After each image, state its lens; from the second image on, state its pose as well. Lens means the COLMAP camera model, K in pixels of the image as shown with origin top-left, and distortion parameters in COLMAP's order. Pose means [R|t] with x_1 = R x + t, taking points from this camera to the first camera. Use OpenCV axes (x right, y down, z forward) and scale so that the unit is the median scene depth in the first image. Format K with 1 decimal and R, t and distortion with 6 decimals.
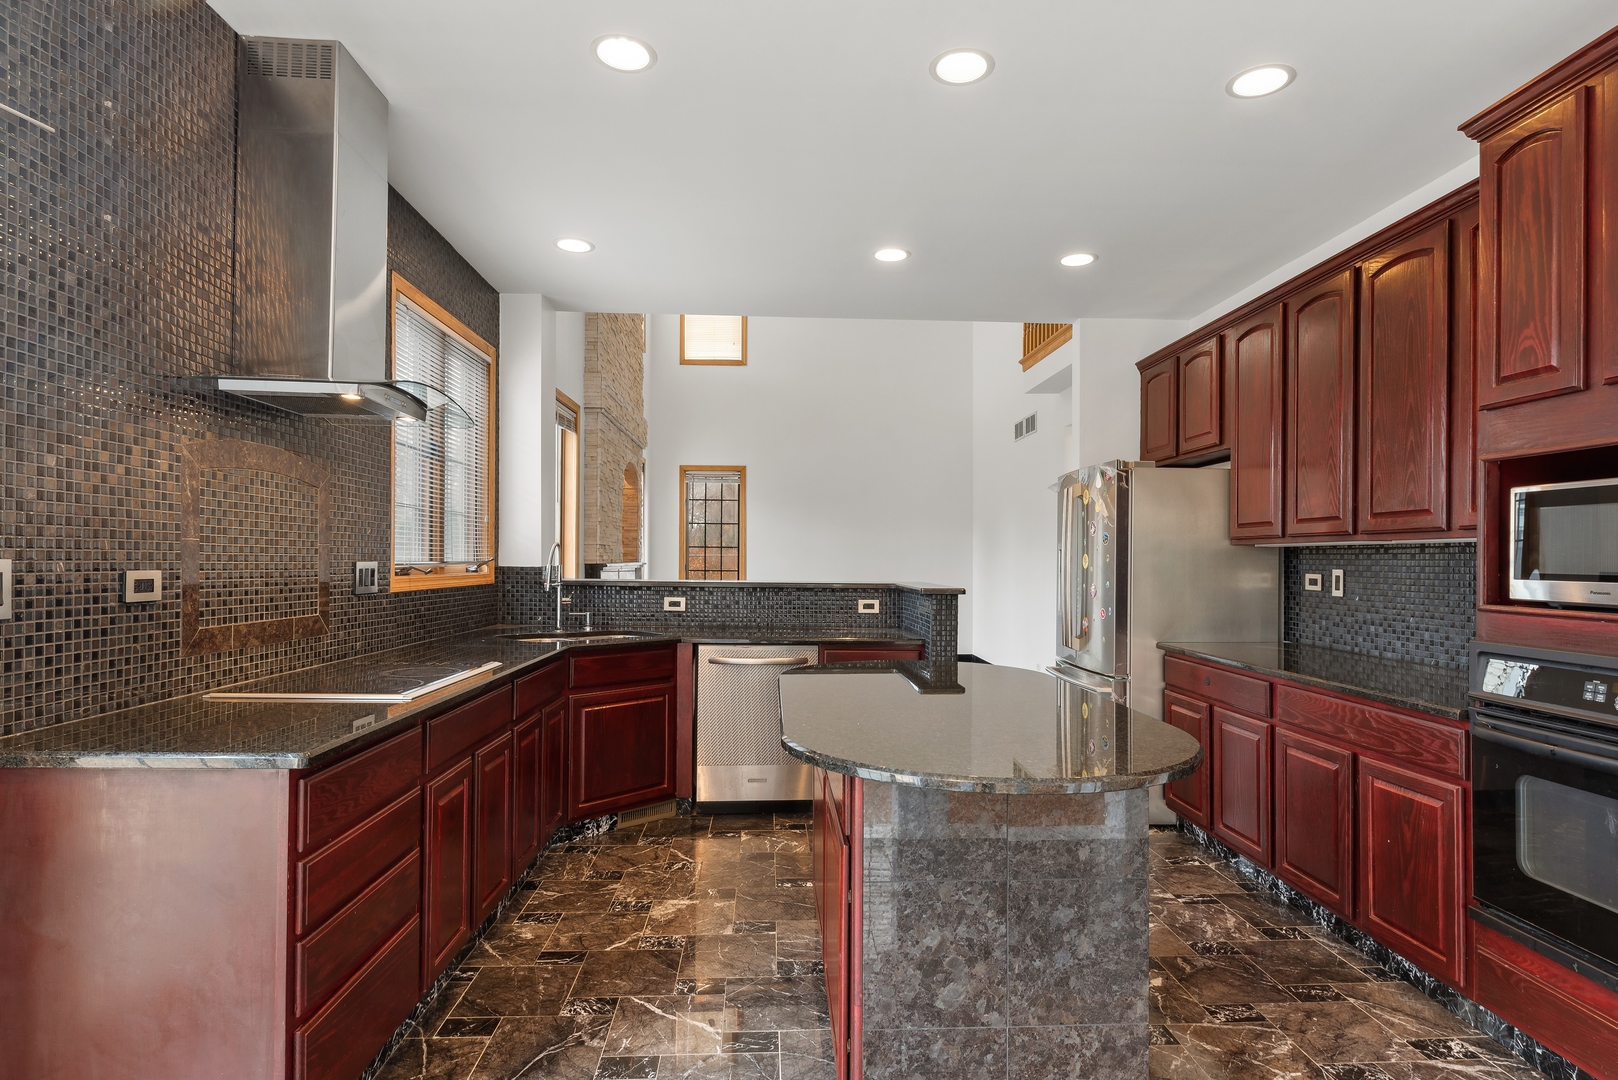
lens RADIAL K [[861.4, 0, 811.0], [0, 861.4, 555.3], [0, 0, 1]] dist [0.003311, 0.000574]
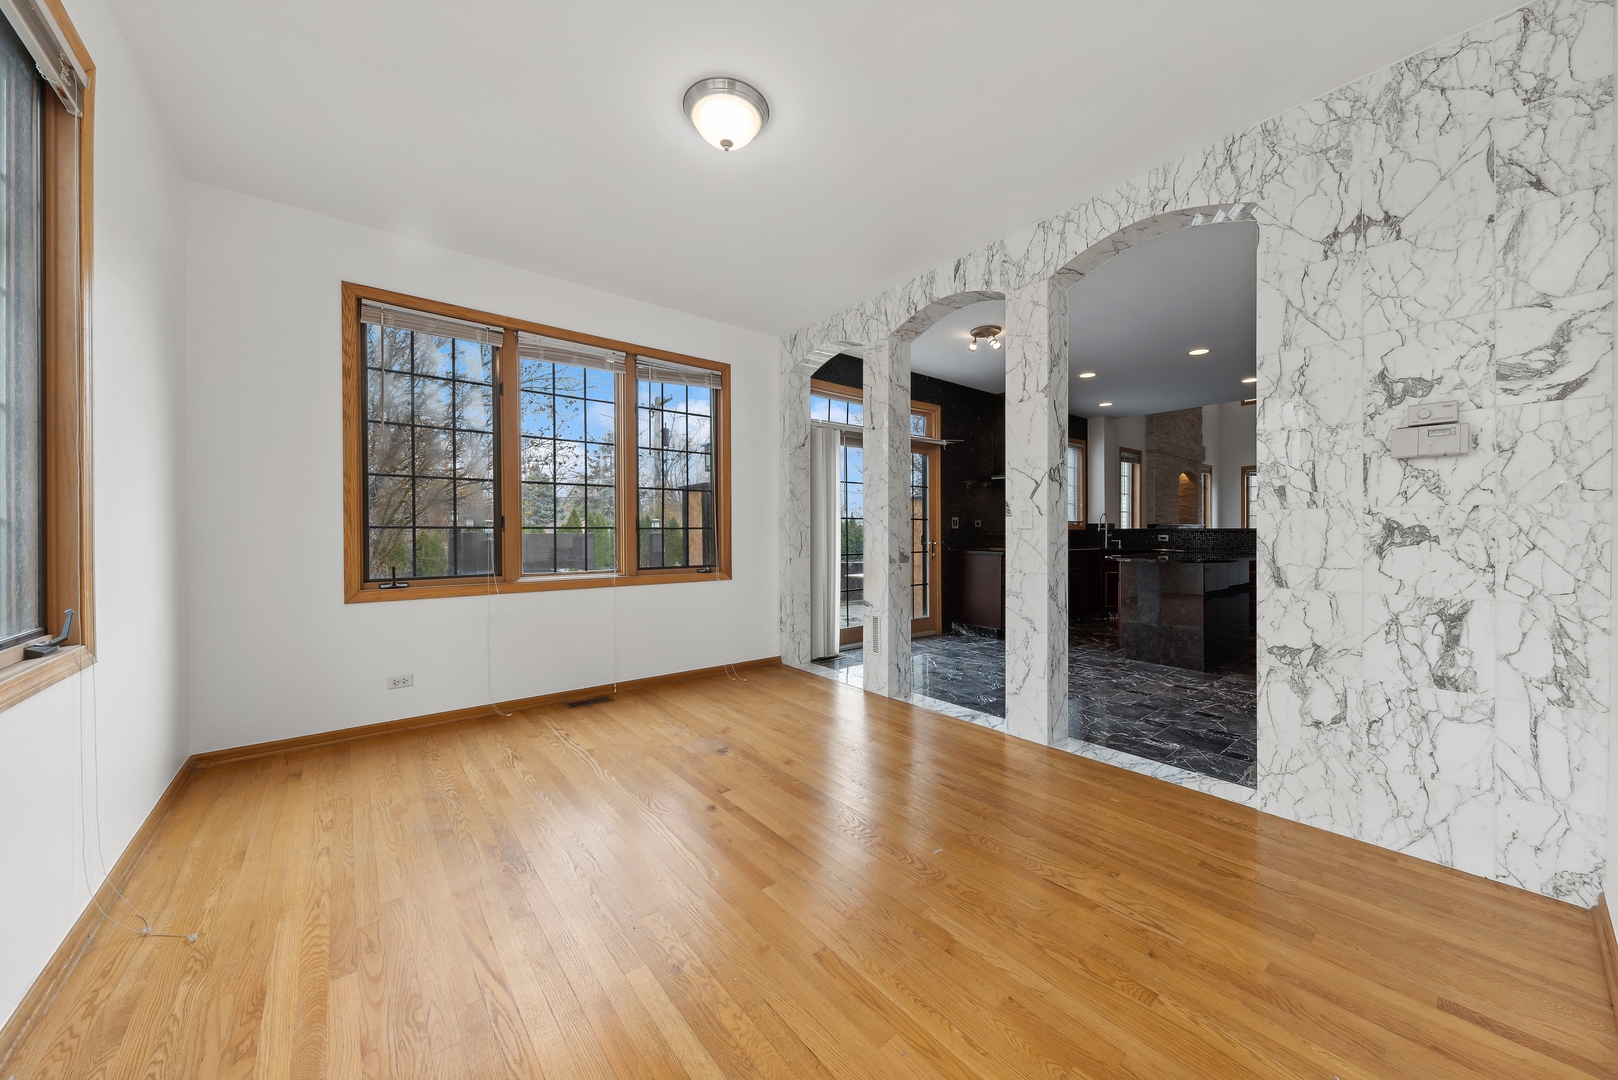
lens RADIAL K [[567.9, 0, 804.4], [0, 567.9, 537.3], [0, 0, 1]] dist [0.008580, -0.002059]
pose [[0.586400, -0.000096, -0.810022, 0.796645], [0.008562, 0.999945, 0.006080, 0.055379], [0.809977, -0.010500, 0.586368, -1.063490]]
